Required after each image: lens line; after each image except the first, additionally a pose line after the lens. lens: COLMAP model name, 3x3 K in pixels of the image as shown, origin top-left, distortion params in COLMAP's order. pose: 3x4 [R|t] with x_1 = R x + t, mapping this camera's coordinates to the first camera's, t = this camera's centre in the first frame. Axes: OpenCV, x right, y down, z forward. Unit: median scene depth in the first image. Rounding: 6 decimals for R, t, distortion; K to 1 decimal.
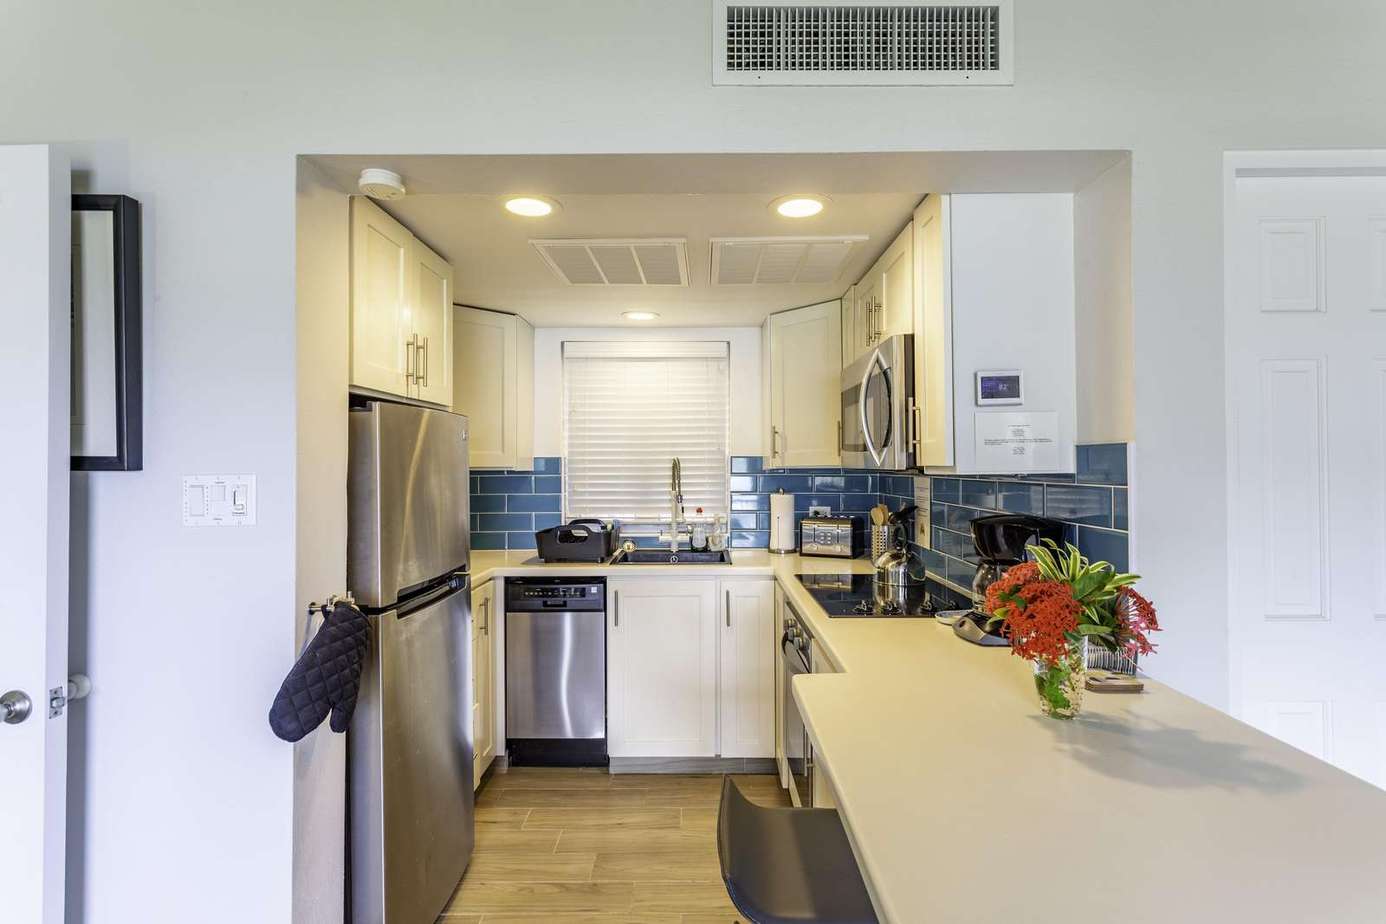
lens RADIAL K [[657.2, 0, 700.1], [0, 657.2, 457.7], [0, 0, 1]] dist [0.000957, 0.000362]
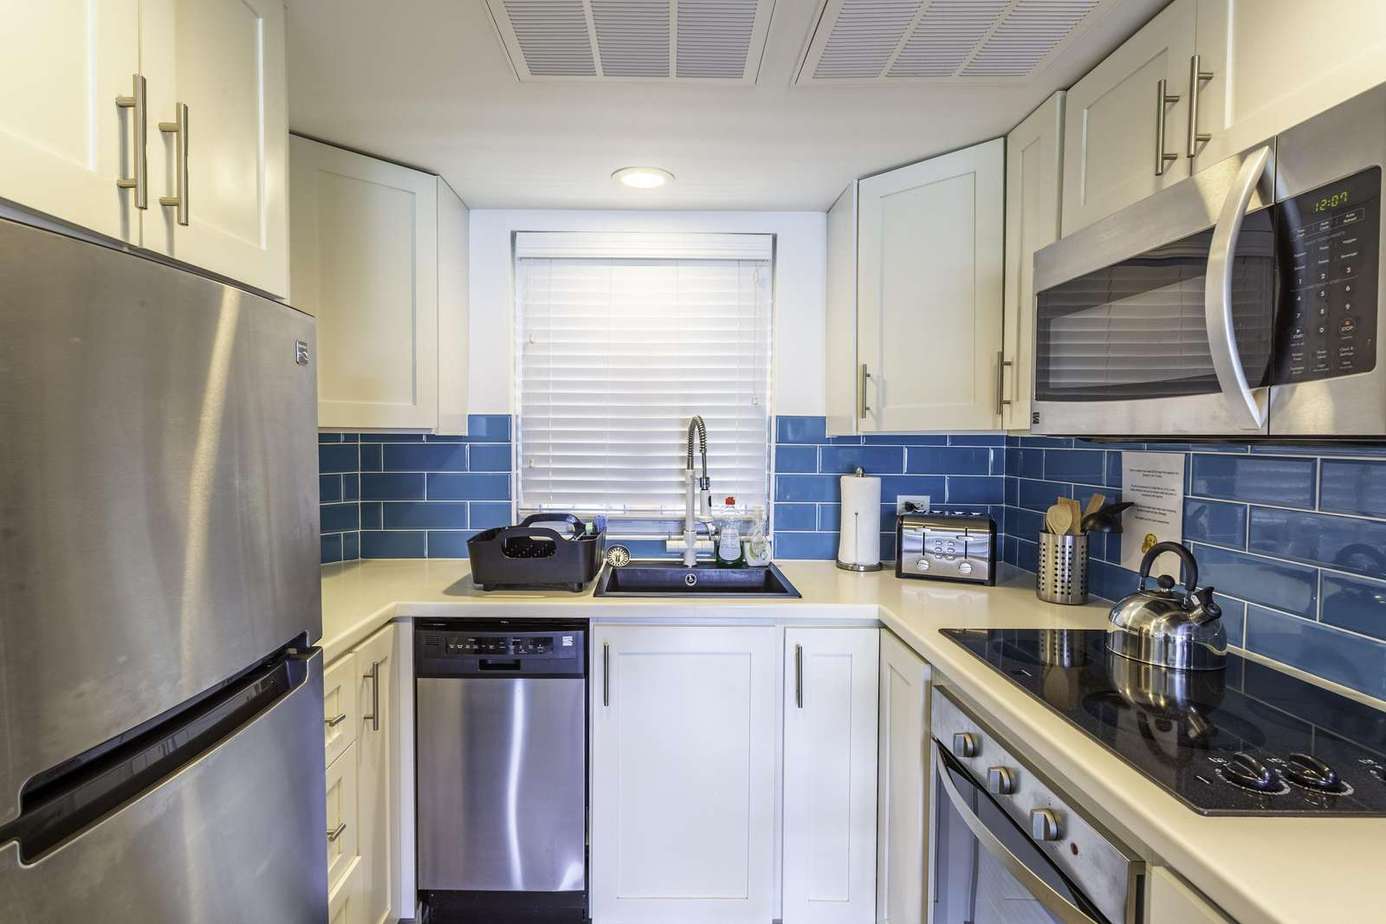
lens RADIAL K [[874.9, 0, 690.6], [0, 874.9, 457.2], [0, 0, 1]] dist [0.000787, 0.001139]
pose [[0.999938, 0.009455, -0.005924, -0.039631], [-0.009205, 0.999122, 0.040882, 0.005165], [0.006305, -0.040824, 0.999146, 0.187622]]
